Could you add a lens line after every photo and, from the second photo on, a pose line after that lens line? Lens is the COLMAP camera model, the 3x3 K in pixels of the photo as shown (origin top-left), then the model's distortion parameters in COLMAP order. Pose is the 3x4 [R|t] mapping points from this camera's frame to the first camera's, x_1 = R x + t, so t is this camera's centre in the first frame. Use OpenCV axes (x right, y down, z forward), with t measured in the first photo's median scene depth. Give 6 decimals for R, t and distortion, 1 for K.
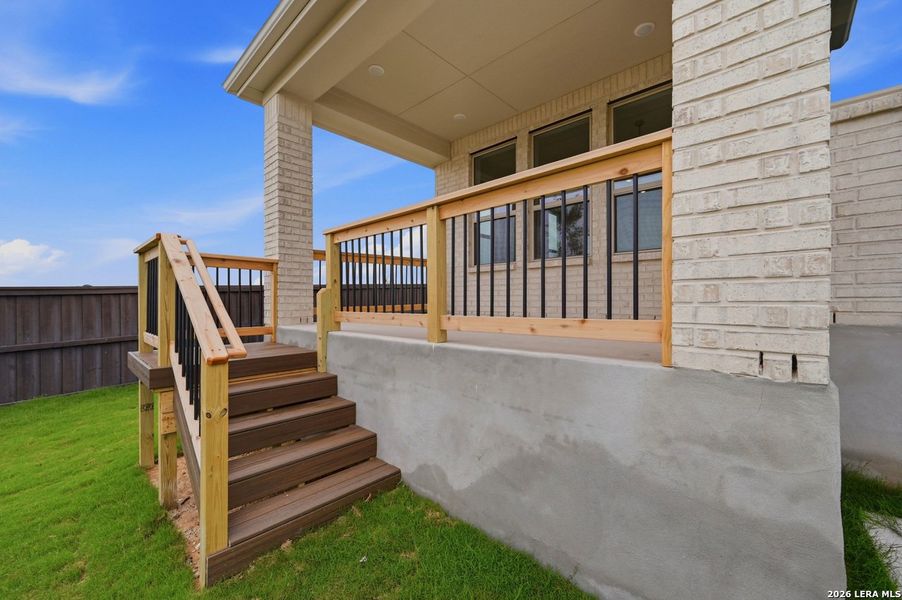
lens RADIAL K [[357.2, 0, 451.2], [0, 357.2, 300.6], [0, 0, 1]] dist [0.000776, -0.000010]
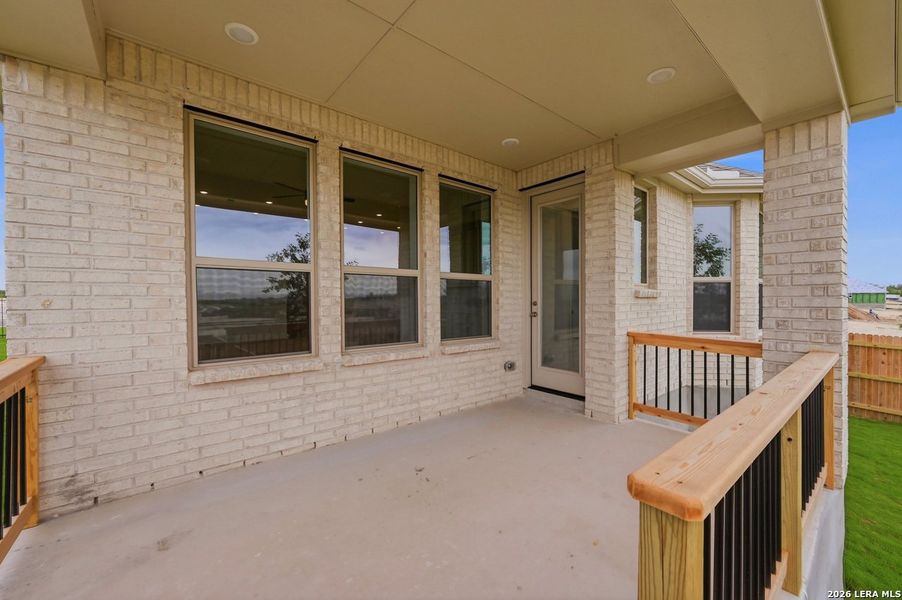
lens RADIAL K [[357.2, 0, 450.3], [0, 357.2, 299.4], [0, 0, 1]] dist [0.000776, -0.000010]
pose [[0.135480, -0.002674, 0.990776, -0.370361], [0.003191, 0.999992, 0.002263, -0.195843], [-0.990775, 0.002855, 0.135488, 0.697105]]
